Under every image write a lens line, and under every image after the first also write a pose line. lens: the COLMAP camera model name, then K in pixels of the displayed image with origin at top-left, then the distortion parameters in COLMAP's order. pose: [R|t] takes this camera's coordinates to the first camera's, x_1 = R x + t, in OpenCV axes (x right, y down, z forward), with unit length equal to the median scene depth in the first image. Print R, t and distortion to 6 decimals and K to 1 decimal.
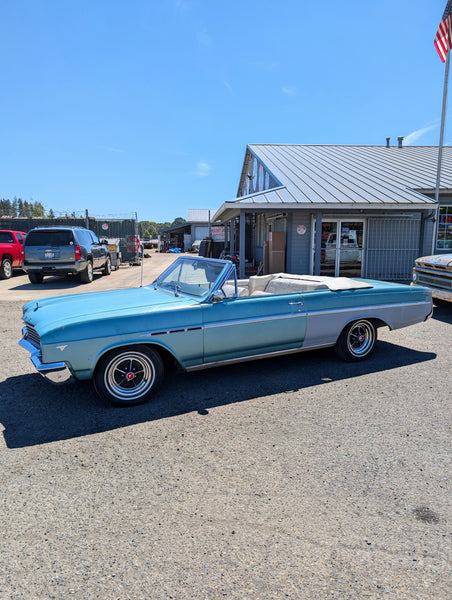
lens RADIAL K [[436.7, 0, 225.3], [0, 436.7, 303.0], [0, 0, 1]] dist [0.020227, -0.022808]
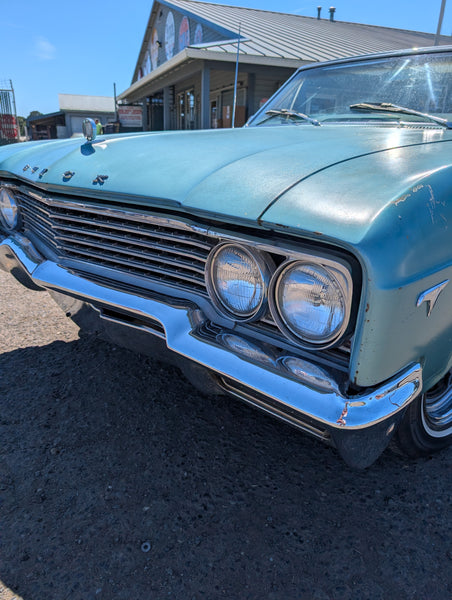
lens RADIAL K [[436.7, 0, 220.8], [0, 436.7, 304.1], [0, 0, 1]] dist [0.020227, -0.022808]
pose [[0.961600, -0.067247, 0.266087, -0.138537], [0.011111, 0.978261, 0.207077, 0.017191], [-0.274228, -0.196169, 0.941444, 0.225671]]
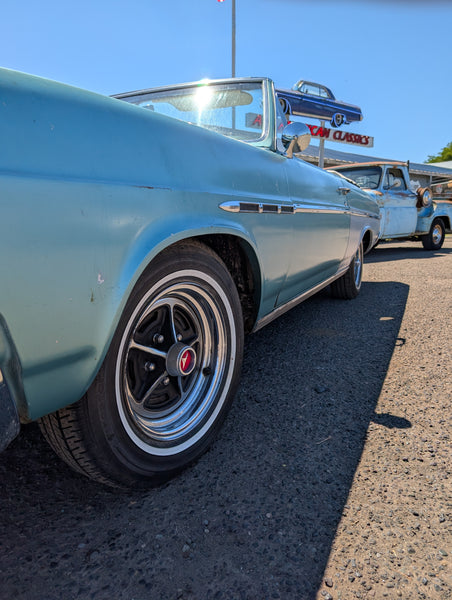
lens RADIAL K [[436.7, 0, 222.0], [0, 436.7, 295.4], [0, 0, 1]] dist [0.020227, -0.022808]
pose [[0.813906, -0.098550, 0.572577, -0.104149], [0.097842, 0.994683, 0.032121, 0.035531], [-0.572699, 0.029878, 0.819221, 0.226262]]
